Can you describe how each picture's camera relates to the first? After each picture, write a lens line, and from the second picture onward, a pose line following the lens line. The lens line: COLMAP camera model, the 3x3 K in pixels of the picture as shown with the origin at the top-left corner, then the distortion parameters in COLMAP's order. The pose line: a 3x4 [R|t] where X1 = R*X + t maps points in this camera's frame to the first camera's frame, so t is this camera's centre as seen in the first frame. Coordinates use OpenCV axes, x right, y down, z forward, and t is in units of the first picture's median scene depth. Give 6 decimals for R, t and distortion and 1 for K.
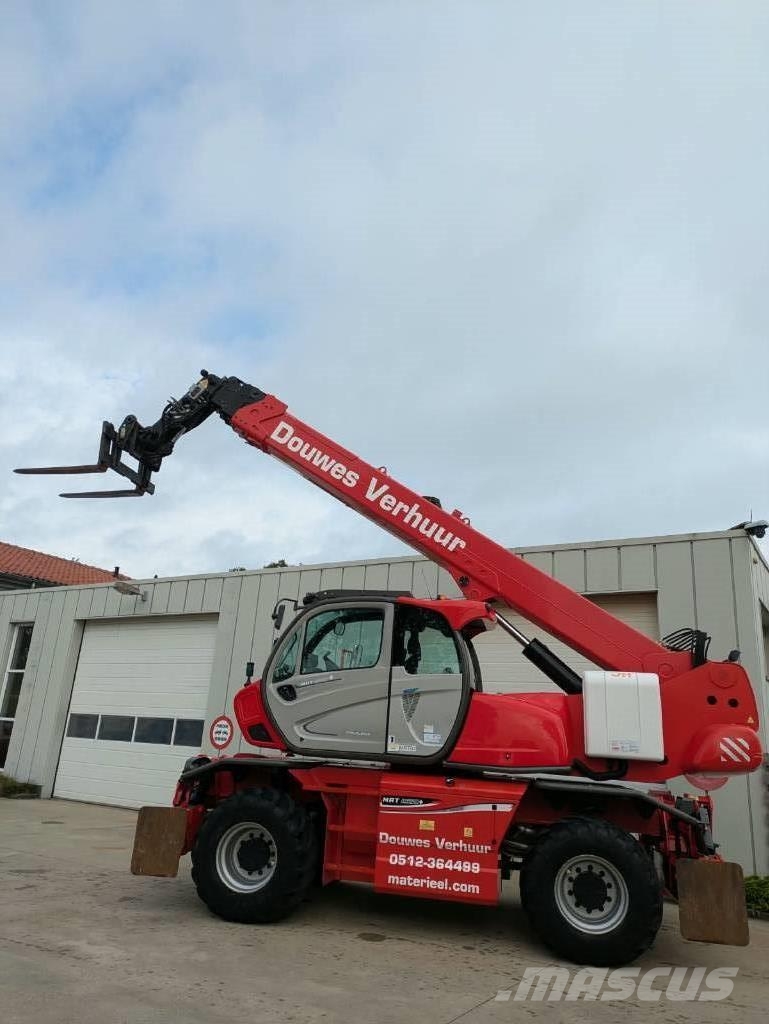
lens RADIAL K [[759.8, 0, 384.5], [0, 759.8, 512.0], [0, 0, 1]] dist [0.037721, -0.007027]
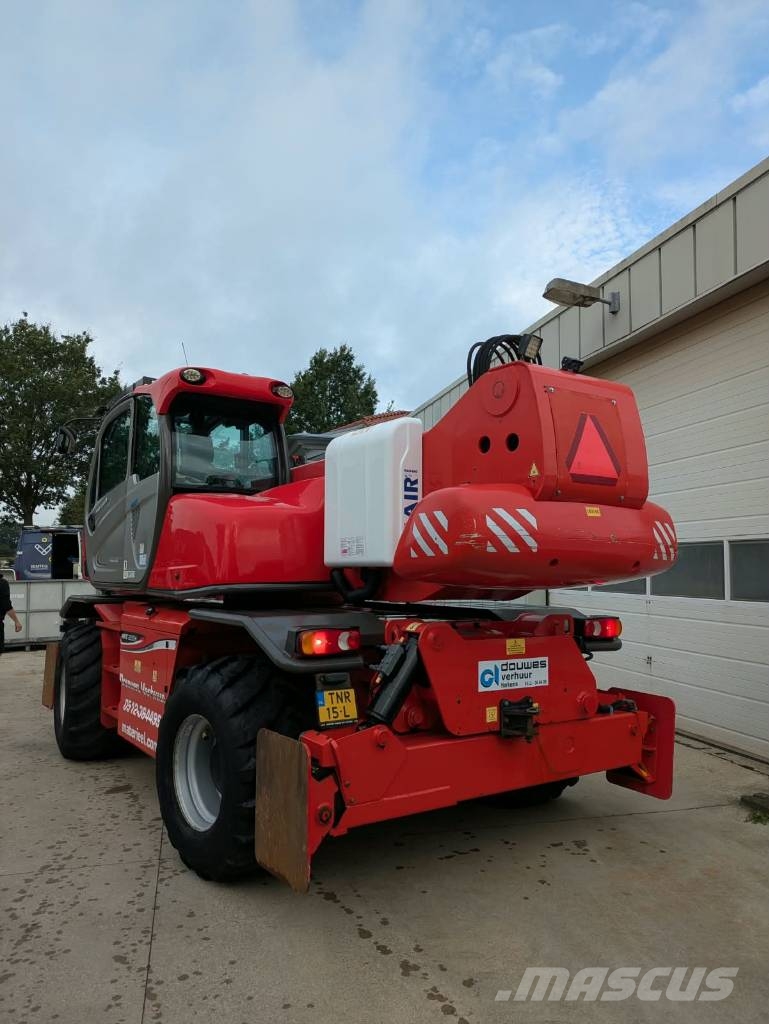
lens RADIAL K [[759.8, 0, 384.5], [0, 759.8, 512.0], [0, 0, 1]] dist [0.037721, -0.007027]
pose [[0.715094, -0.117920, -0.689011, 0.756072], [0.251024, 0.963241, 0.095674, 0.233802], [0.652401, -0.241374, 0.718409, 0.609493]]
